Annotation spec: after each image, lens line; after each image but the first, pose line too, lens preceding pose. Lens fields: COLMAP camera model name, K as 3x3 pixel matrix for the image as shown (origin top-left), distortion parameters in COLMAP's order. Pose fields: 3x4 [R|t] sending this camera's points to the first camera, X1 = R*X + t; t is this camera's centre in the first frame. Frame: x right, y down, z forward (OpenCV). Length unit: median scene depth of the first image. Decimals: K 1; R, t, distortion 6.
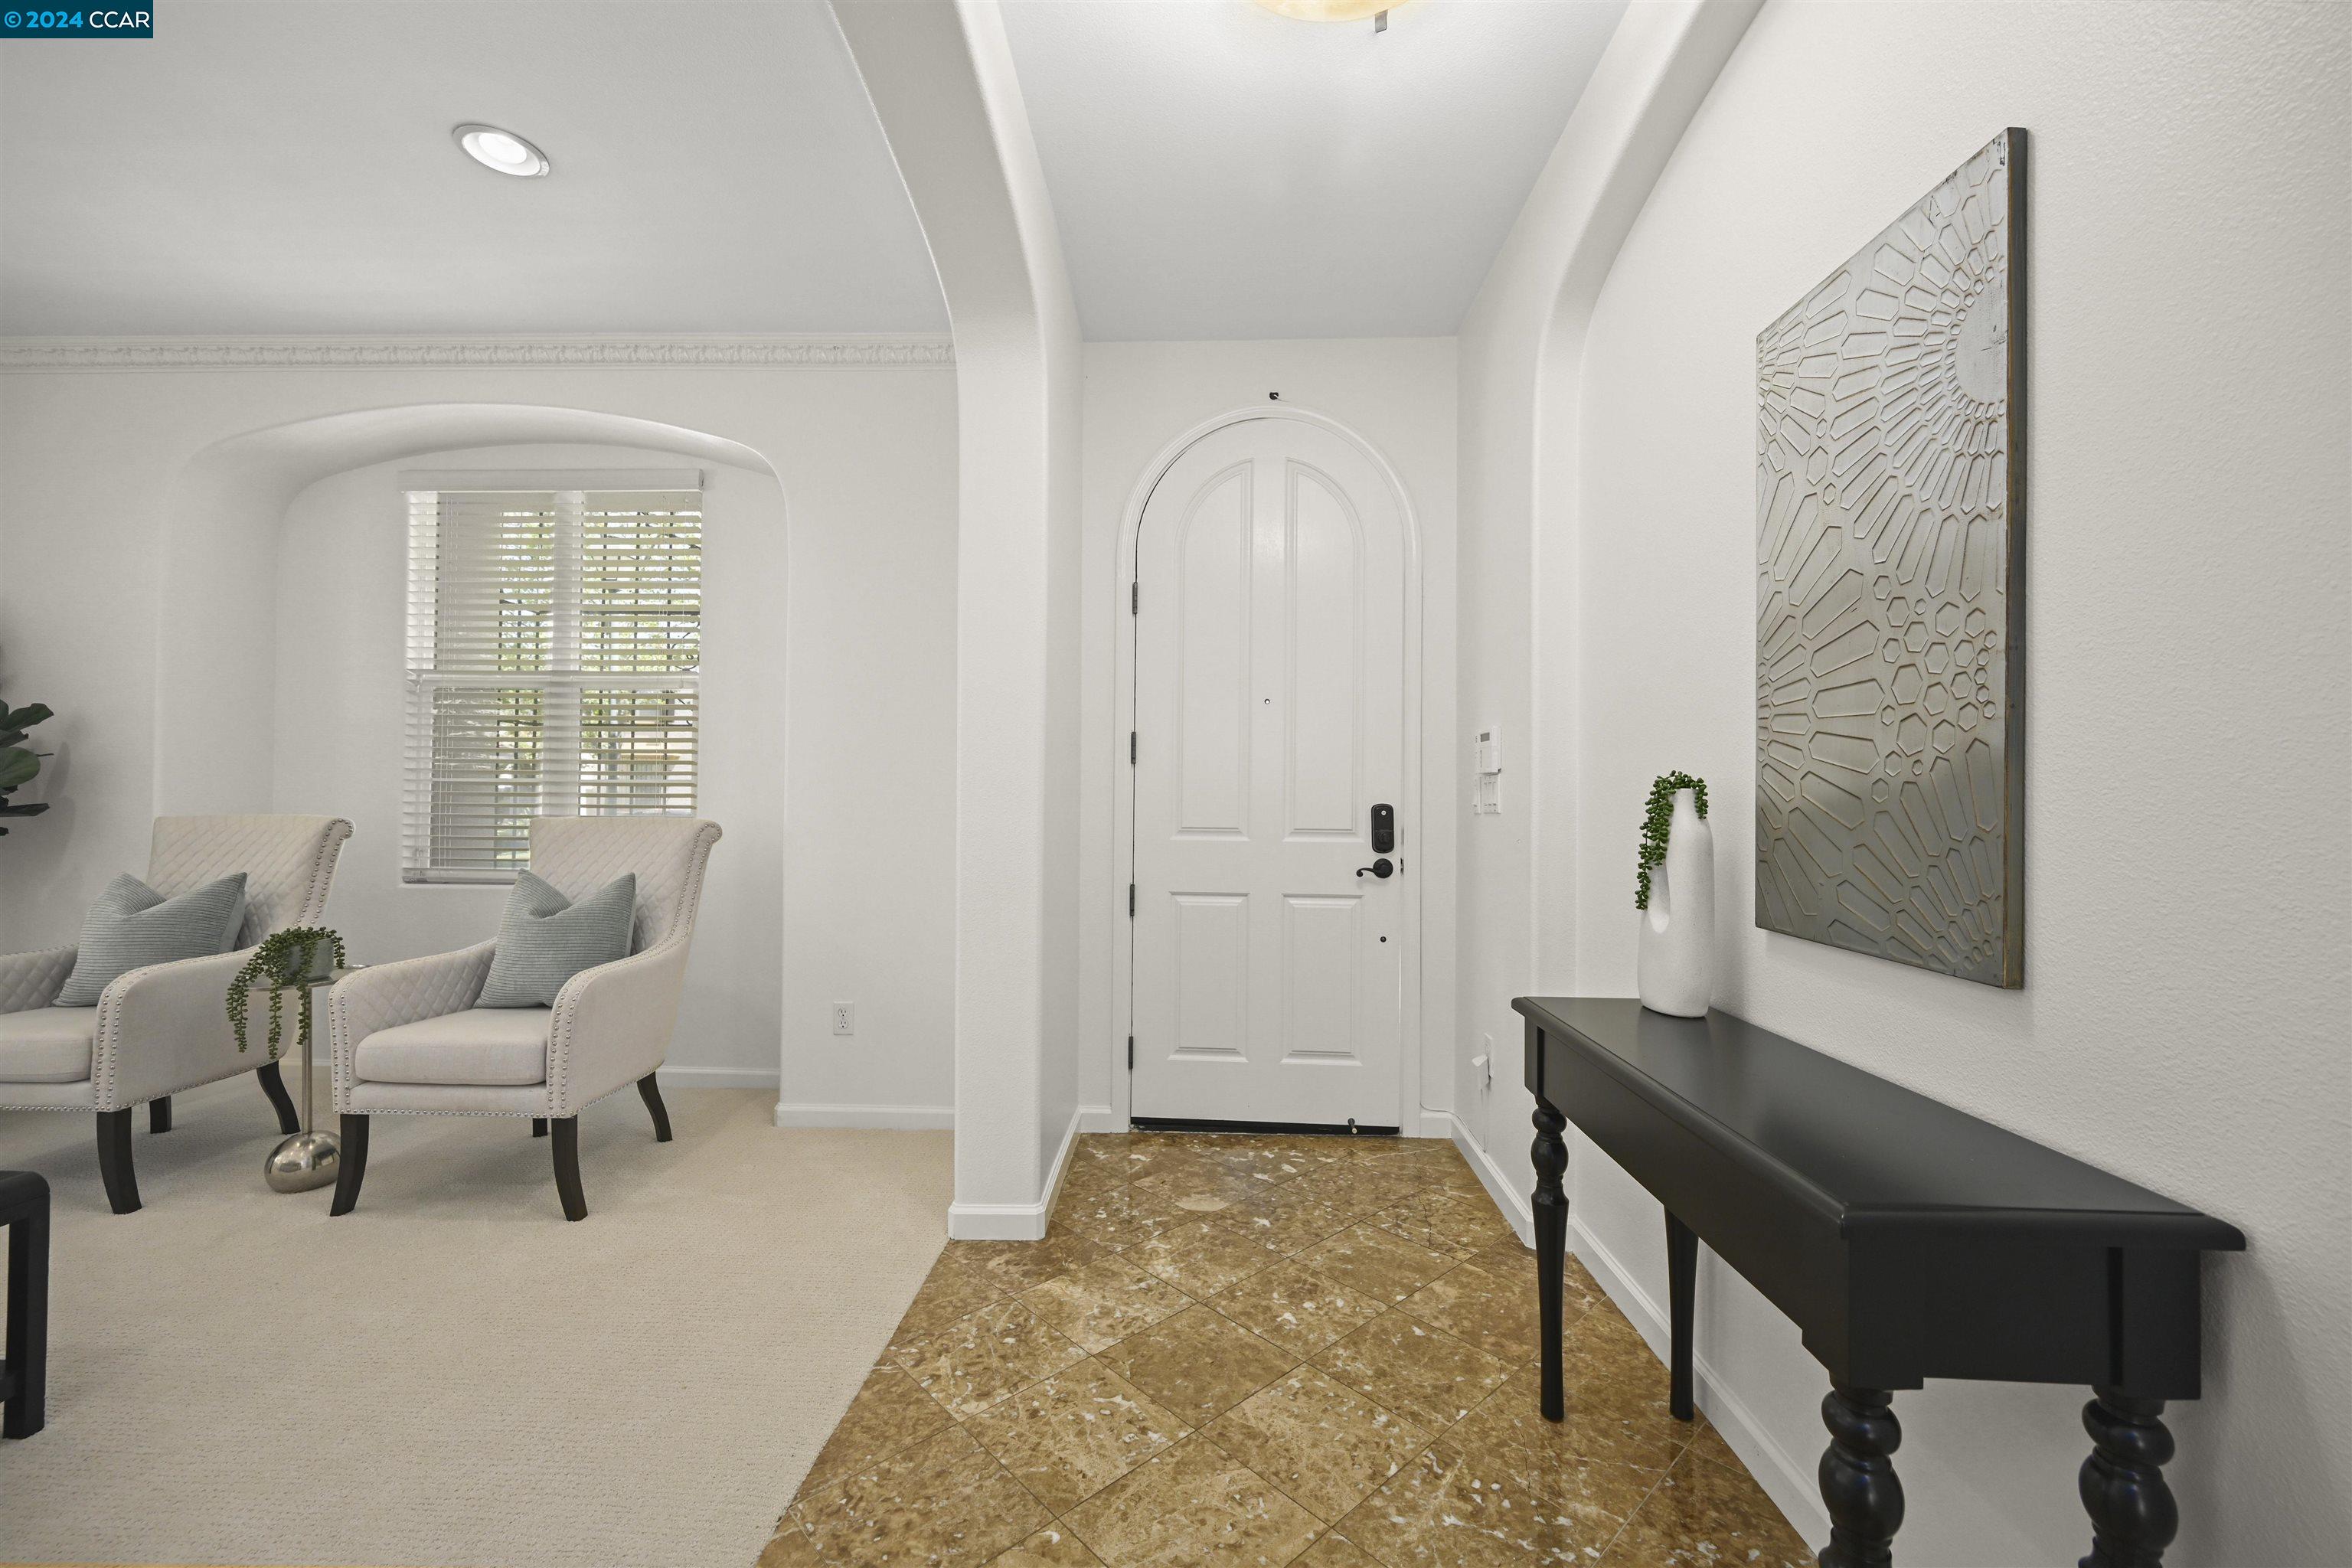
lens RADIAL K [[936.2, 0, 1179.0], [0, 936.2, 786.8], [0, 0, 1]] dist [0.000492, 0.000054]
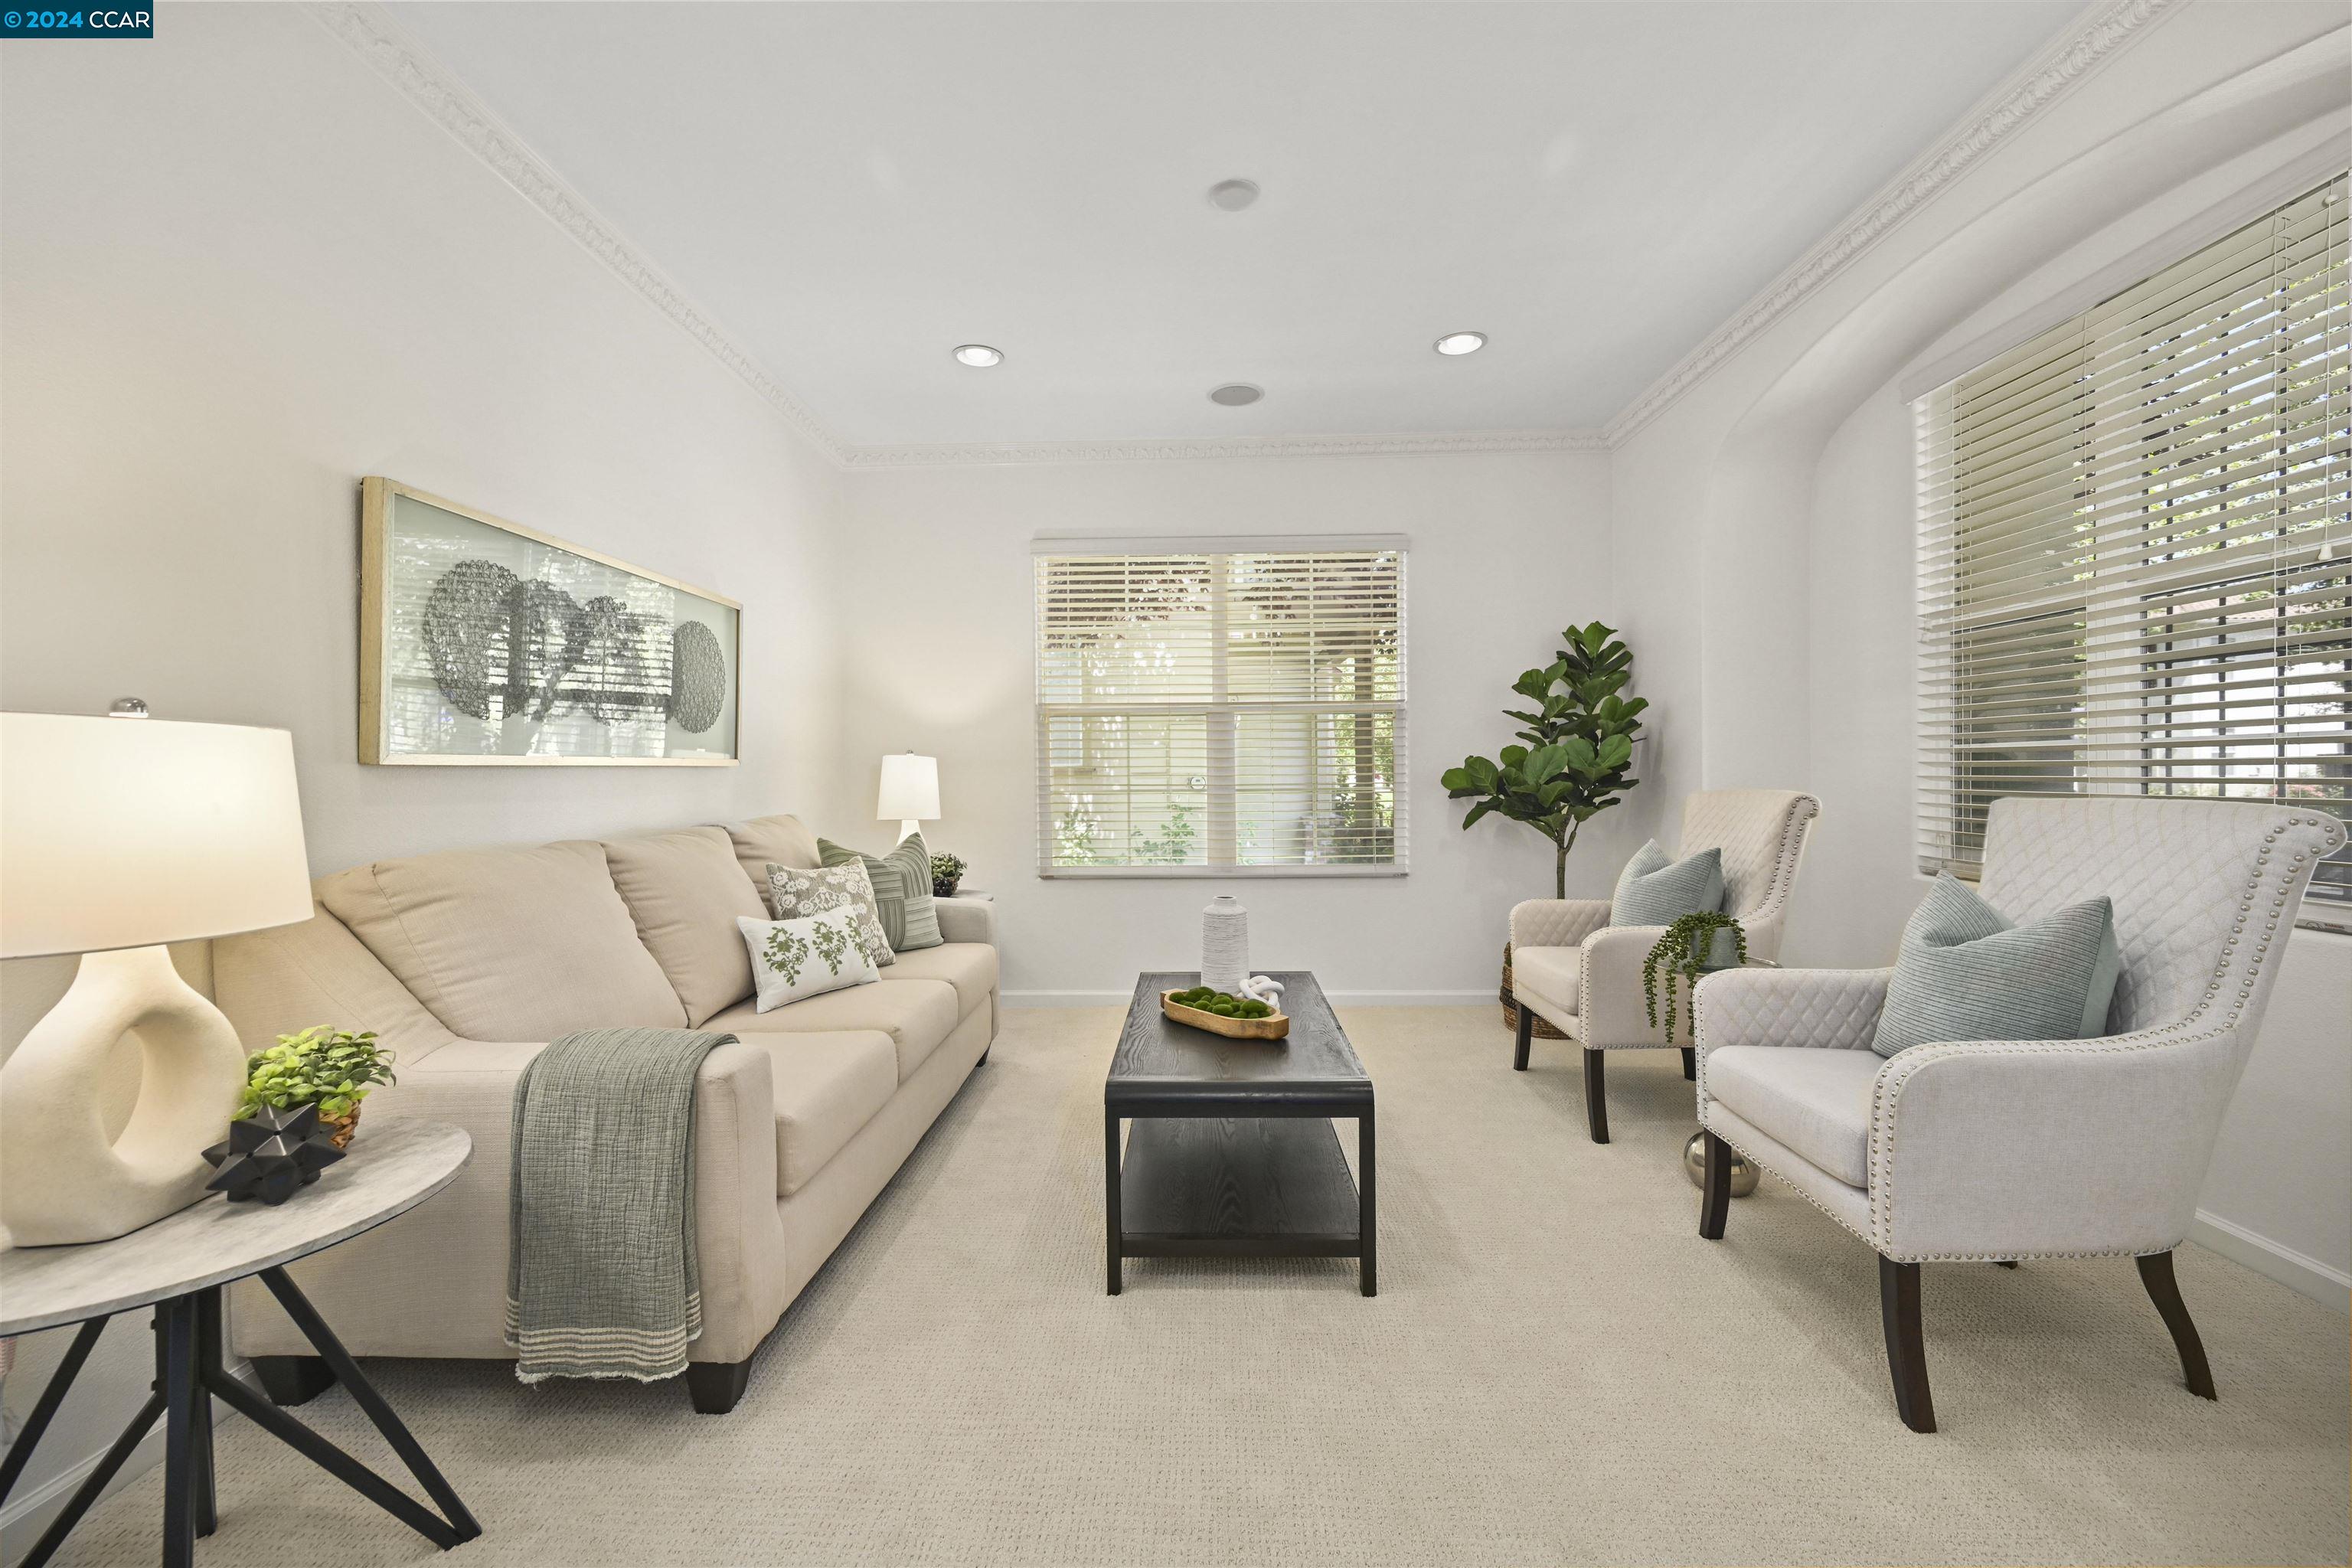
lens RADIAL K [[935.1, 0, 1178.6], [0, 935.1, 768.9], [0, 0, 1]] dist [0.000633, 0.000225]
pose [[-0.014246, -0.011674, -0.999830, 0.011792], [0.025663, 0.999598, -0.012037, 0.003798], [0.999569, -0.025831, -0.013940, 0.427922]]
